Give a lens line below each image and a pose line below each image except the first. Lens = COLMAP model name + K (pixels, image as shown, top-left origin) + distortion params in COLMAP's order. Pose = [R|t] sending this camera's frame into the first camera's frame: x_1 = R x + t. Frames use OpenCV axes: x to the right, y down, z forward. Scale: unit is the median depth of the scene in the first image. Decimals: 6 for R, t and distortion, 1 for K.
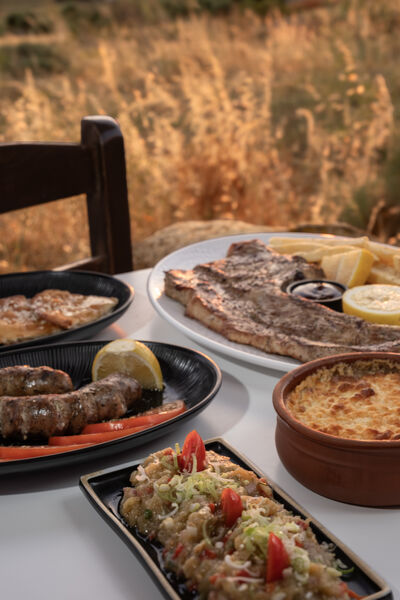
lens RADIAL K [[1025.3, 0, 200.5], [0, 1025.3, 295.5], [0, 0, 1]] dist [-0.006701, 0.000000]
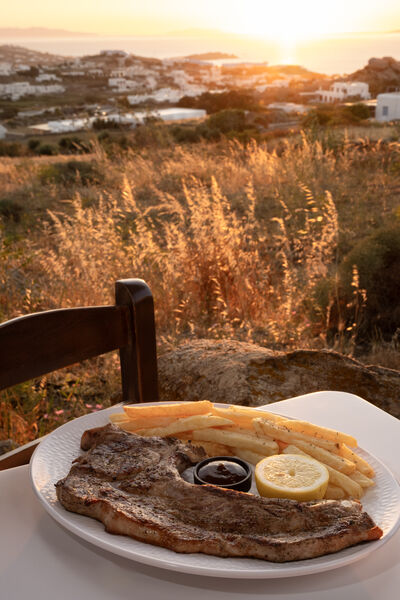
lens RADIAL K [[724.4, 0, 197.4], [0, 724.4, 335.2], [0, 0, 1]] dist [-0.012552, 0.000000]
pose [[0.999946, 0.009847, 0.003282, -0.006636], [-0.009846, 0.999952, -0.000163, -0.027927], [-0.003283, 0.000131, 0.999995, 0.046676]]
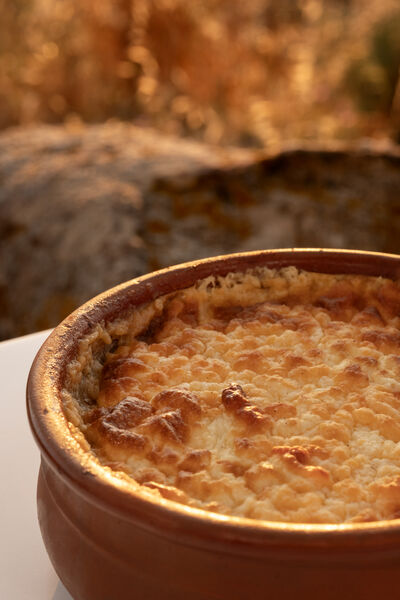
lens RADIAL K [[1455.9, 0, 200.4], [0, 1455.9, 300.0], [0, 0, 1]] dist [-0.061248, 0.000000]
pose [[0.999130, -0.005870, 0.041296, 0.012534], [0.002020, 0.995696, 0.092661, -0.020461], [-0.041662, -0.092497, 0.994841, 0.130092]]
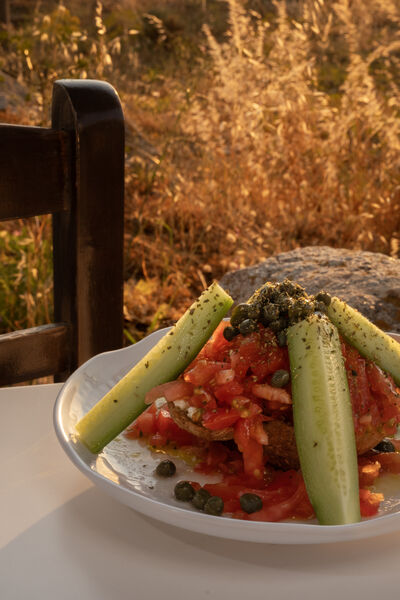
lens RADIAL K [[1253.5, 0, 199.3], [0, 1253.5, 300.4], [0, 0, 1]] dist [-0.016315, 0.000000]
pose [[0.968113, 0.125091, -0.217049, 0.031347], [-0.119405, 0.992073, 0.039171, -0.021977], [0.220229, -0.012005, 0.975374, 0.082888]]
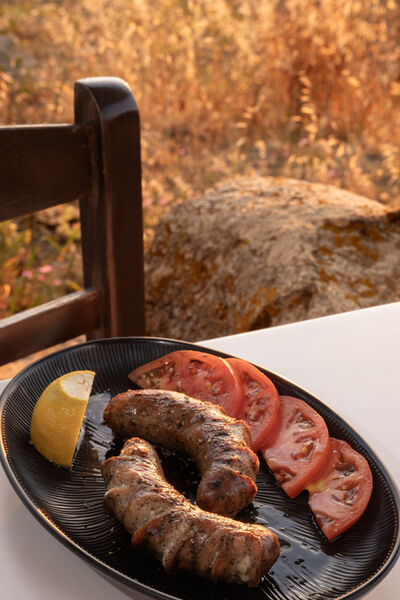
lens RADIAL K [[1072.5, 0, 200.0], [0, 1072.5, 300.0], [0, 0, 1]] dist [0.051437, 0.000000]
pose [[0.994440, 0.073551, -0.075356, 0.006047], [-0.061980, 0.987371, 0.145799, -0.034434], [0.085128, -0.140318, 0.986440, 0.076847]]
